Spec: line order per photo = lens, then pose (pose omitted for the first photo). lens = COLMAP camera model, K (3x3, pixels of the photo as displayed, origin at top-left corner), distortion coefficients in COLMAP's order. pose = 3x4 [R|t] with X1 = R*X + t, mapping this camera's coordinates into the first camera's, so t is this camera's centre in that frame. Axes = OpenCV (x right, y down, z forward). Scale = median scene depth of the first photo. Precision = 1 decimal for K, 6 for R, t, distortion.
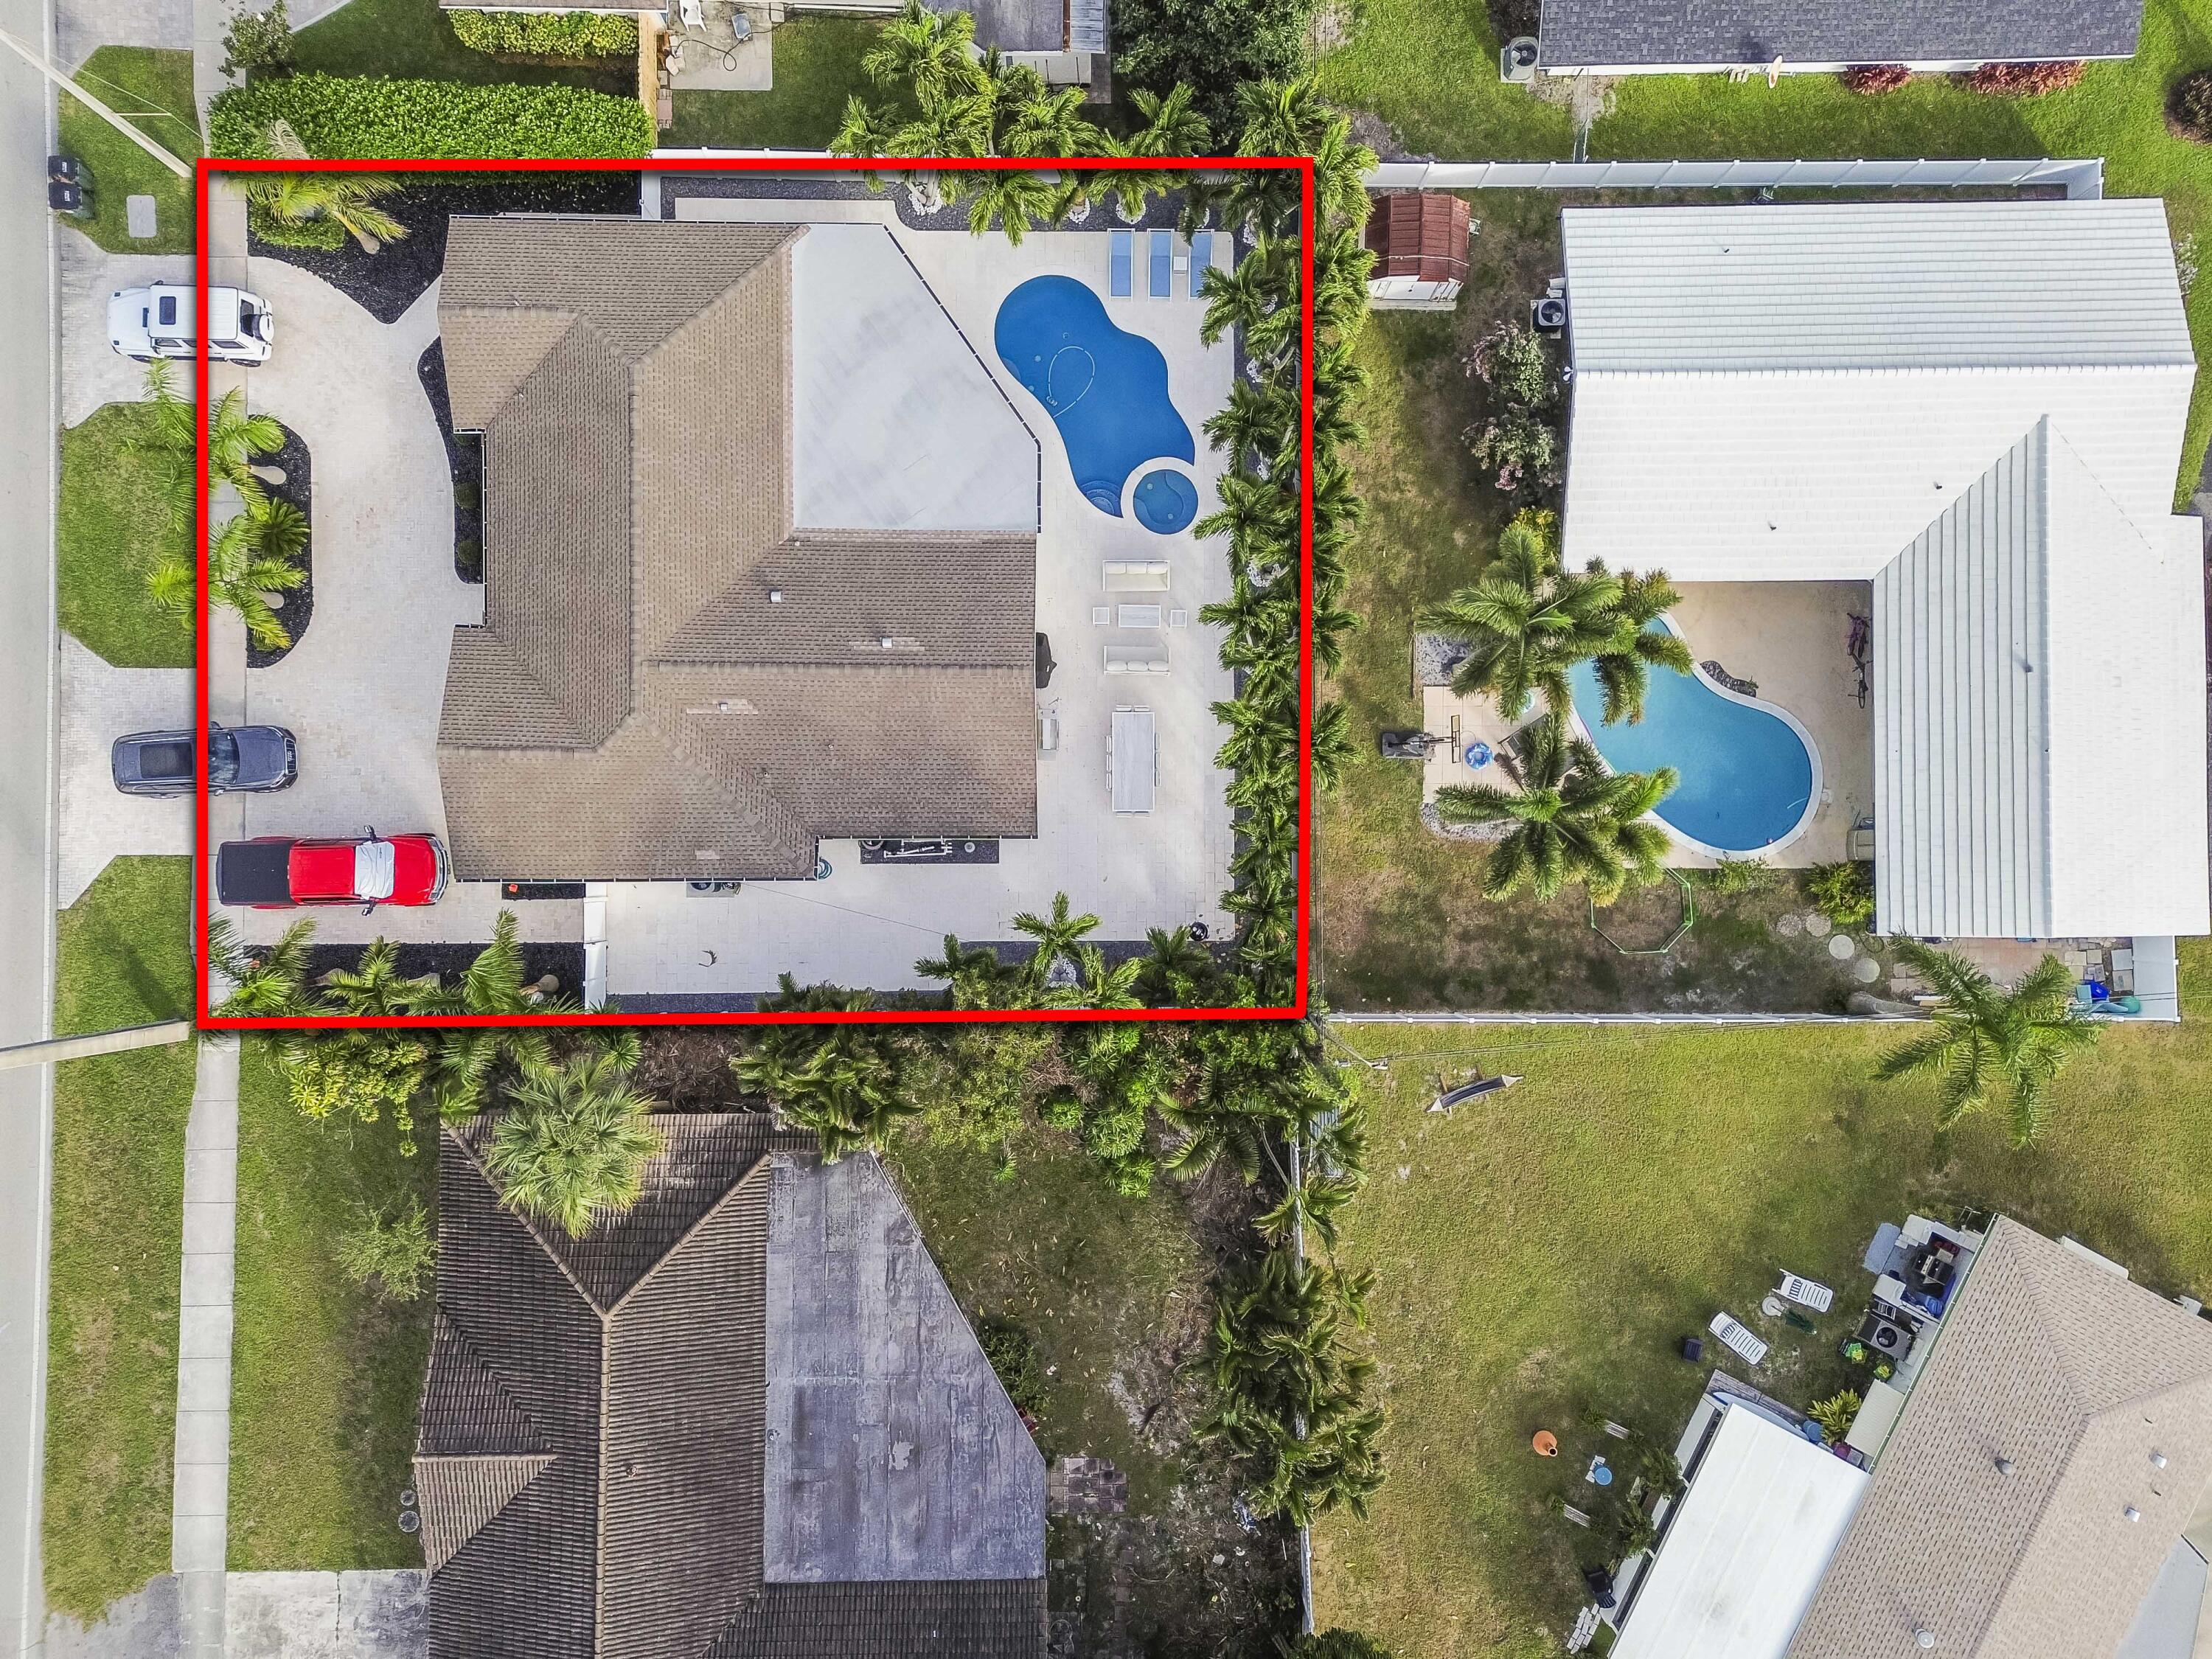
lens RADIAL K [[1541.2, 0, 1114.8], [0, 1541.2, 823.2], [0, 0, 1]] dist [0.100043, -0.073121]
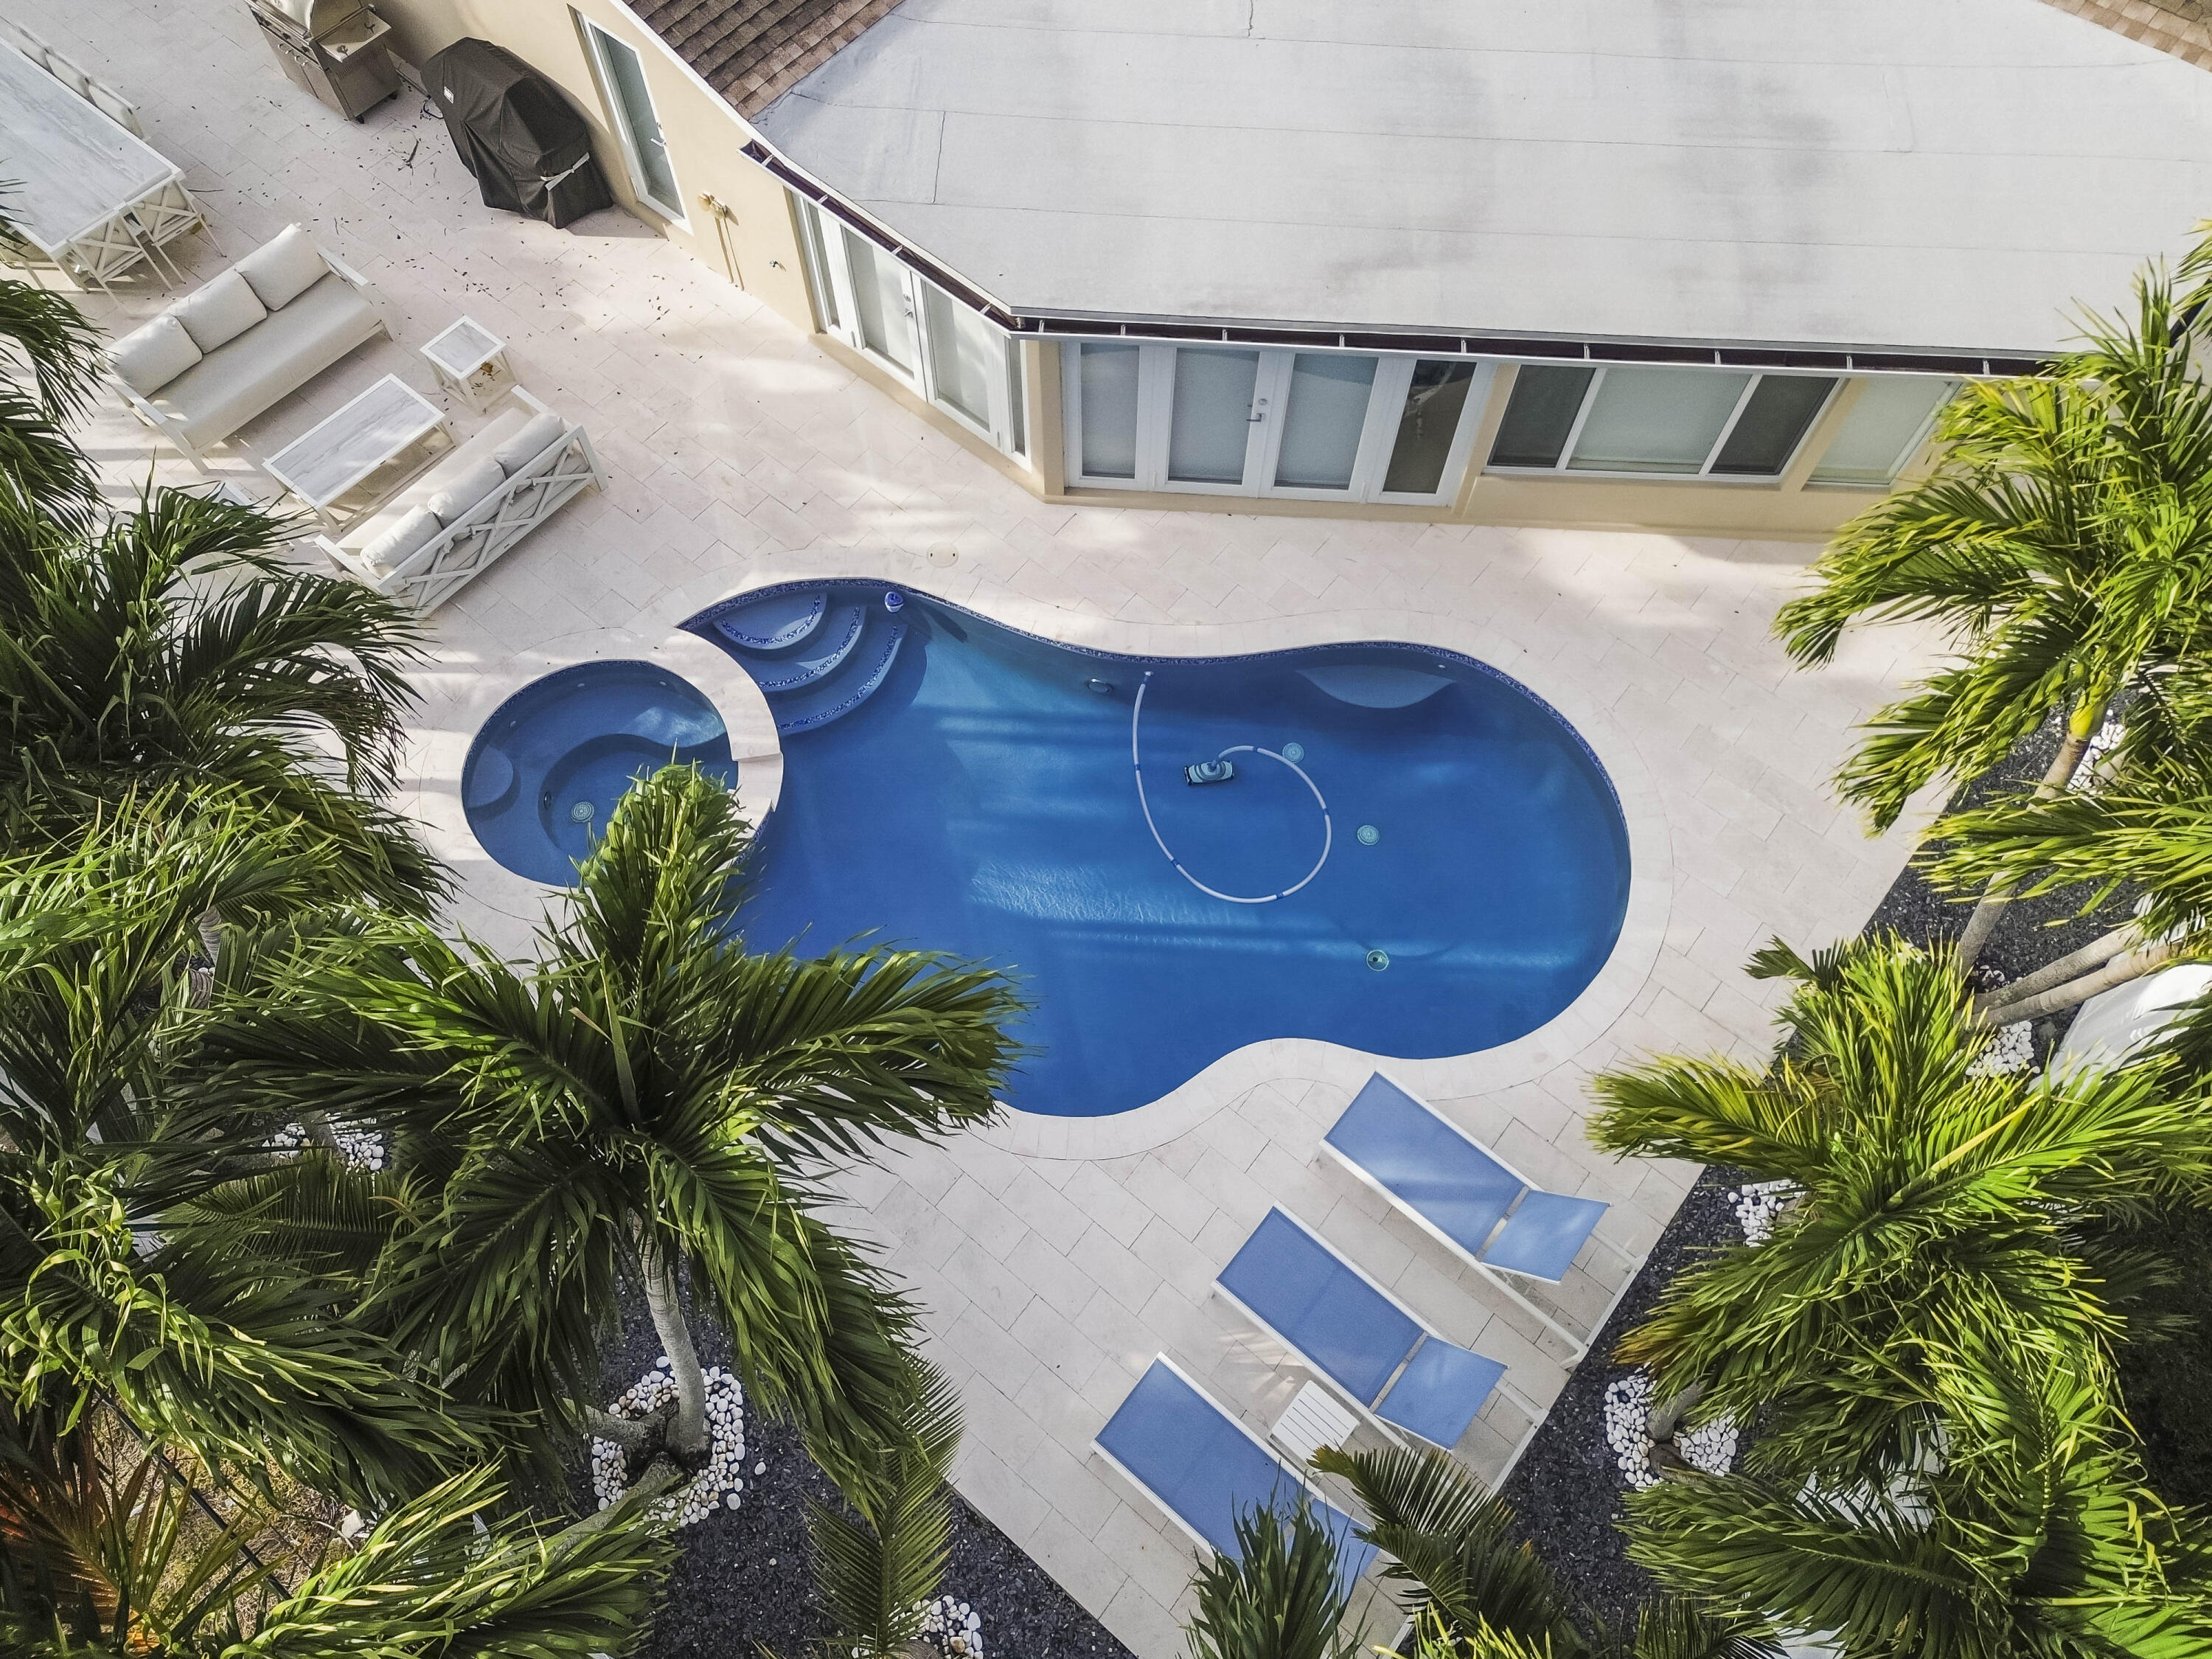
lens RADIAL K [[1541.2, 0, 1114.8], [0, 1541.2, 823.2], [0, 0, 1]] dist [0.100043, -0.073121]
pose [[-0.631582, 0.690566, -0.352453, 0.076103], [-0.775300, -0.560319, 0.291467, -0.354007], [0.003791, 0.457341, 0.889283, 0.782015]]
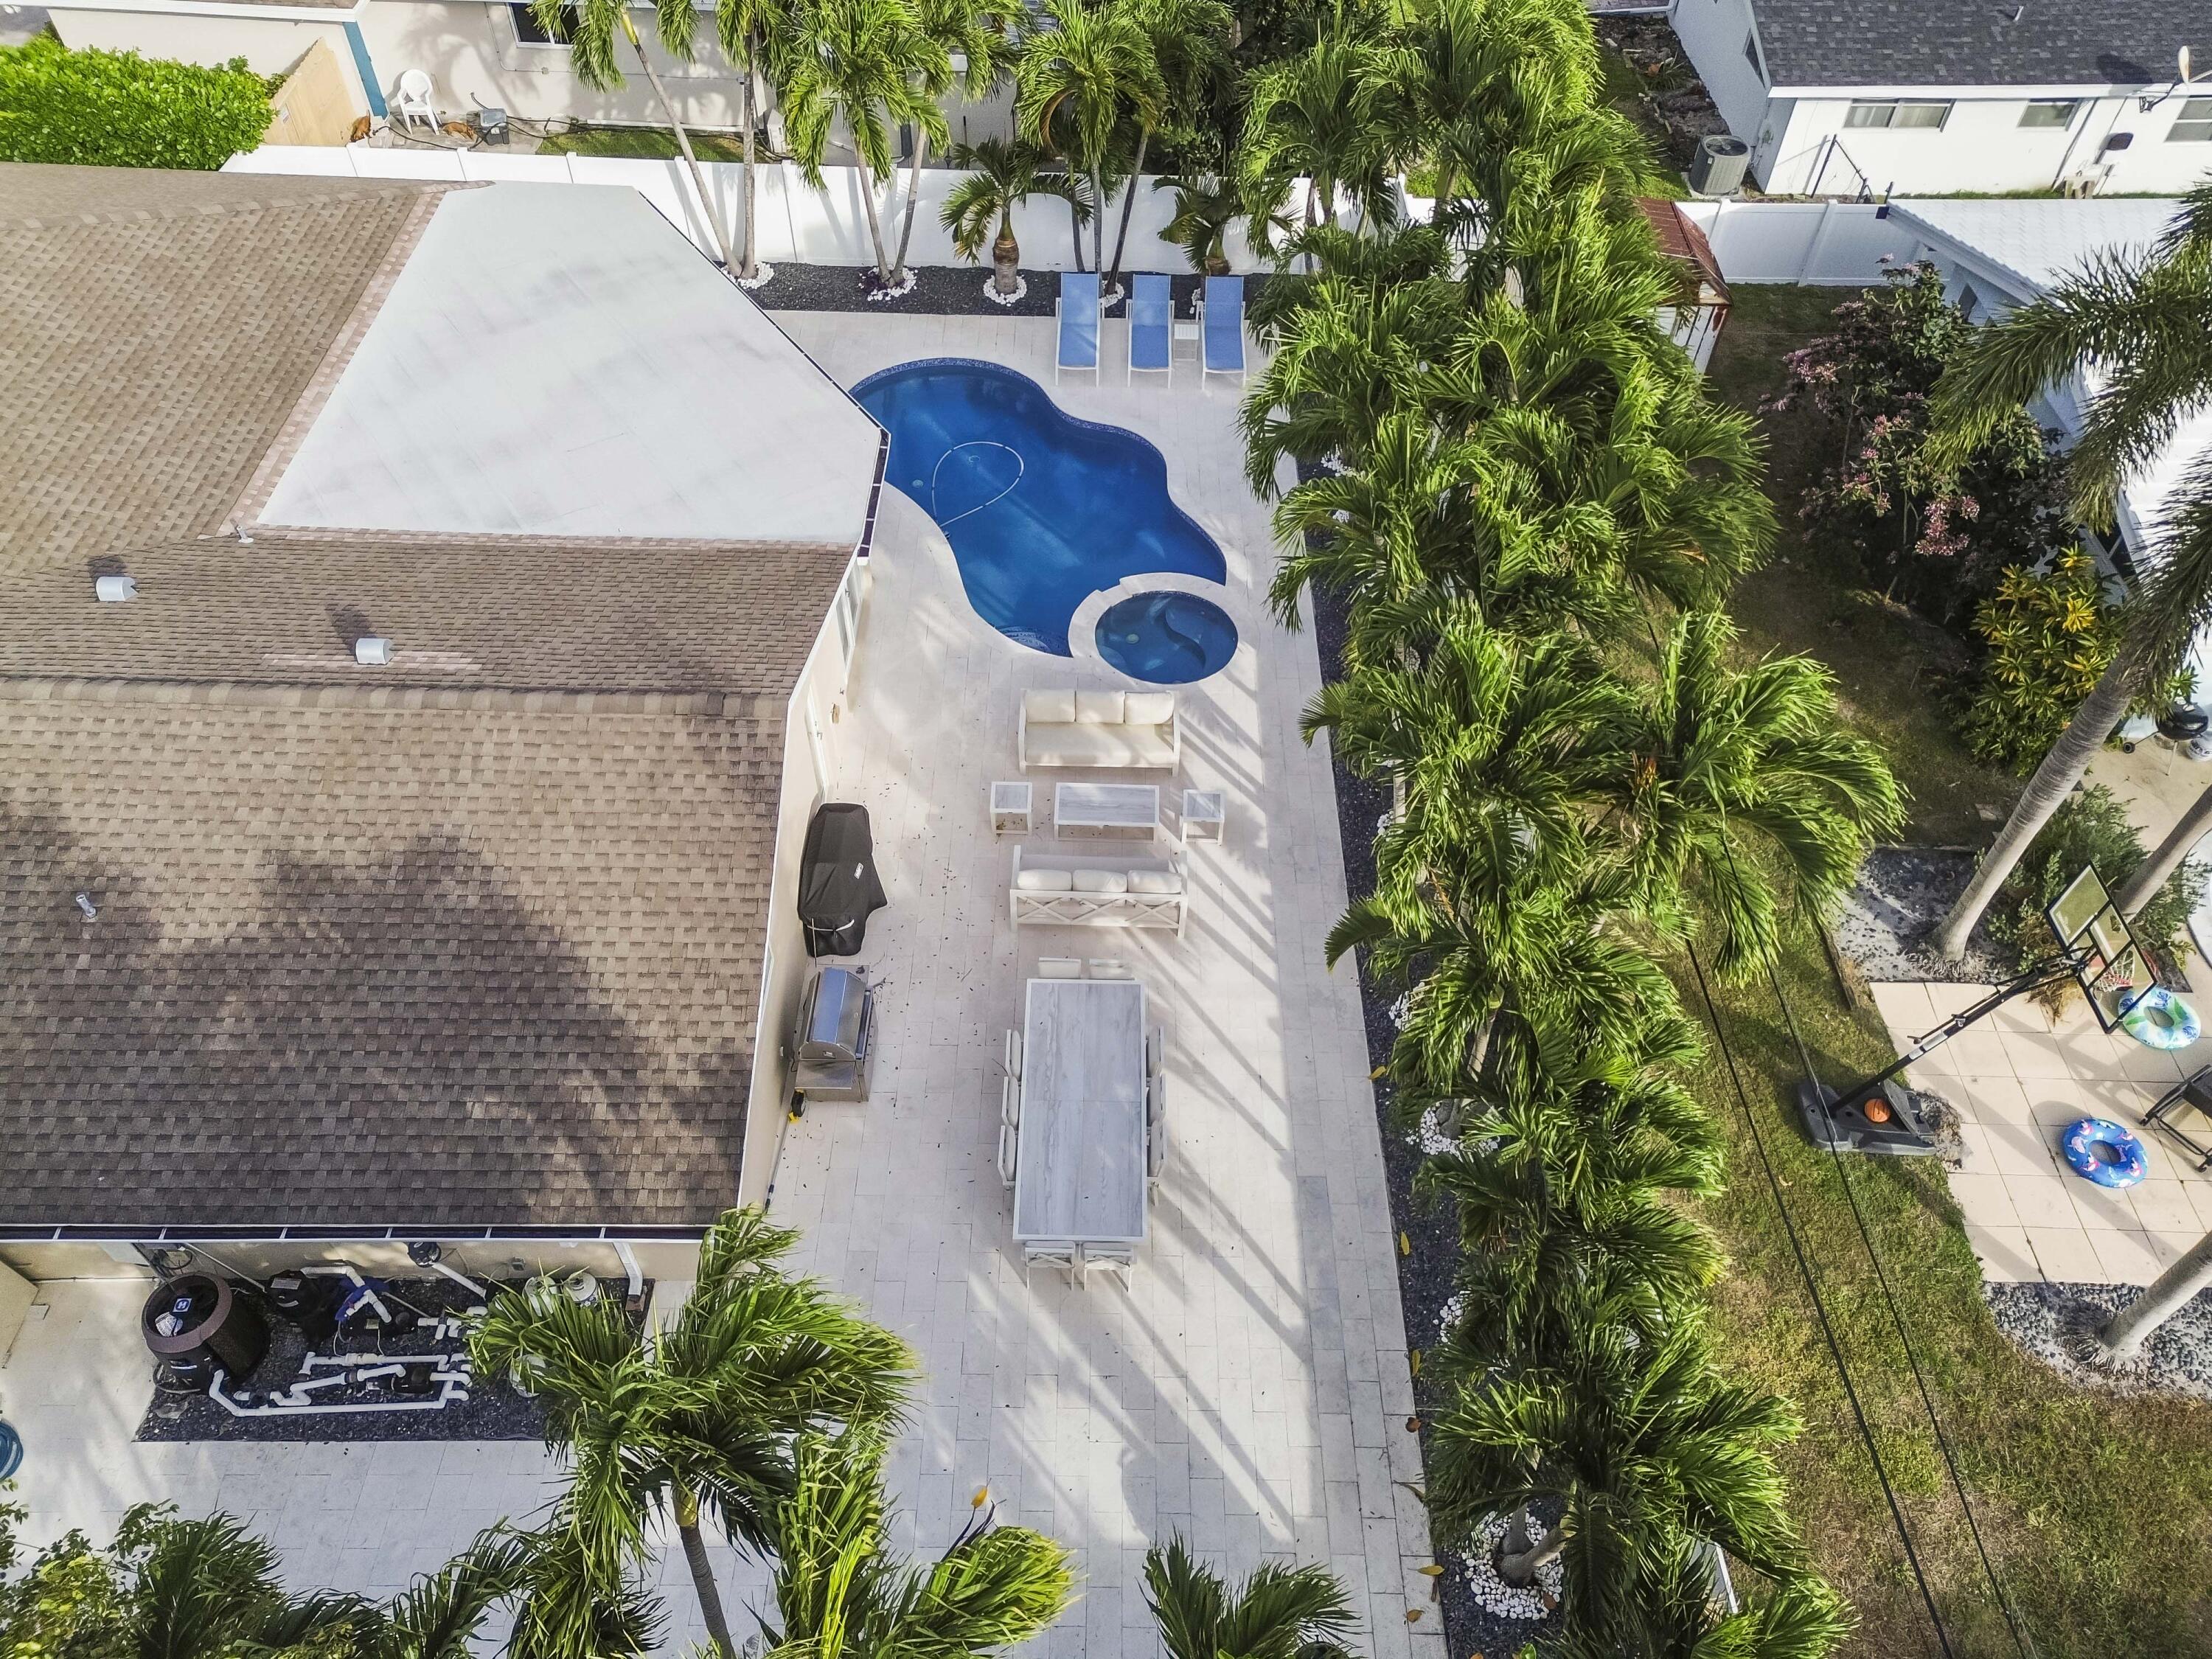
lens RADIAL K [[1541.2, 0, 1114.8], [0, 1541.2, 823.2], [0, 0, 1]] dist [0.100043, -0.073121]
pose [[0.999921, 0.011963, 0.003934, 0.016669], [-0.006634, 0.765947, -0.642869, 0.126629], [-0.010704, 0.642792, 0.765966, 0.690526]]
